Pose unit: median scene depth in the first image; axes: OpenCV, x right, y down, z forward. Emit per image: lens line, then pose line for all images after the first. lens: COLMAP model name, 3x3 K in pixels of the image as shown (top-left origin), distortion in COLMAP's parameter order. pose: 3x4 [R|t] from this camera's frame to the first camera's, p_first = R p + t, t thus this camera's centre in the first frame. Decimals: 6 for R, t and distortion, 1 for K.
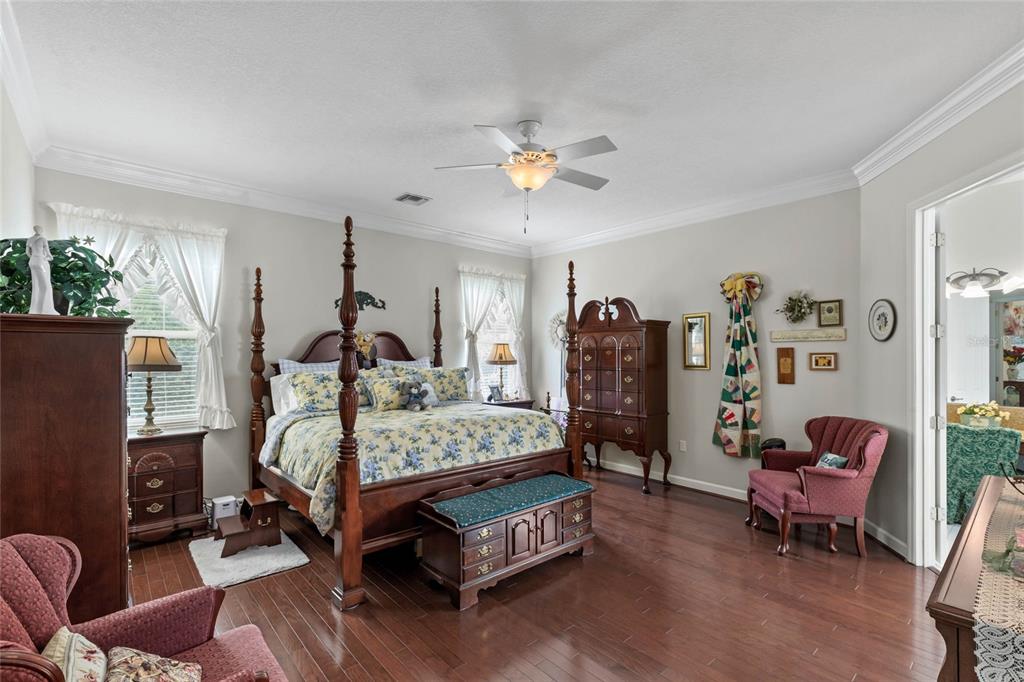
lens RADIAL K [[466.6, 0, 526.0], [0, 466.6, 356.3], [0, 0, 1]] dist [0.007794, -0.000116]
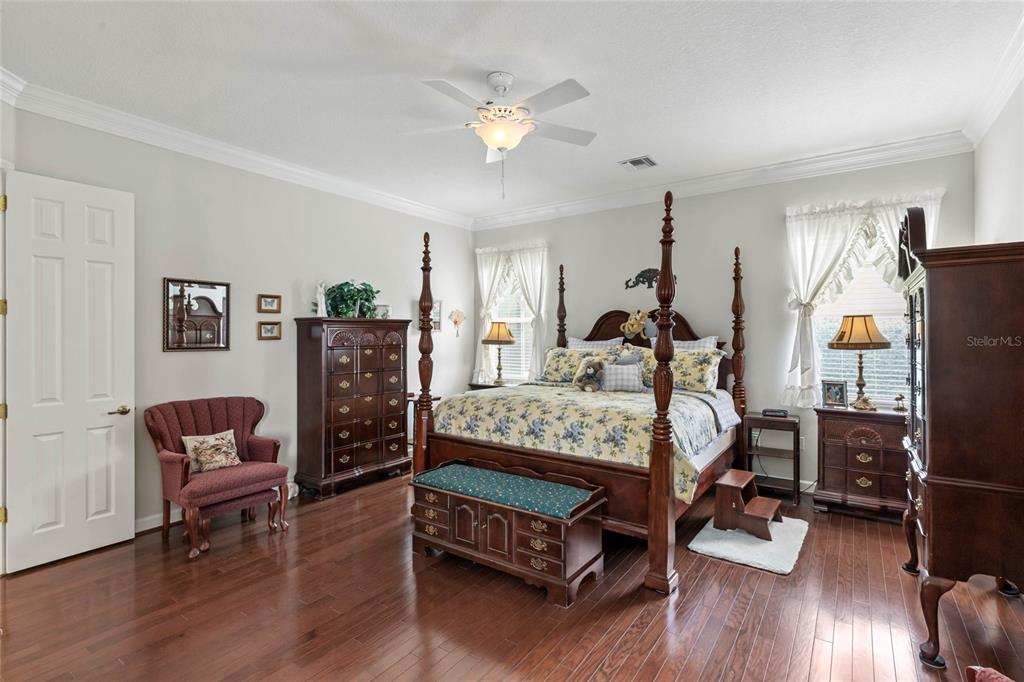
lens RADIAL K [[466.6, 0, 512.2], [0, 466.6, 341.4], [0, 0, 1]] dist [0.007794, -0.000116]
pose [[0.235084, 0.016288, -0.971839, 0.634680], [-0.000396, 0.999861, 0.016662, -0.003407], [0.971975, -0.003532, 0.235058, 0.580431]]
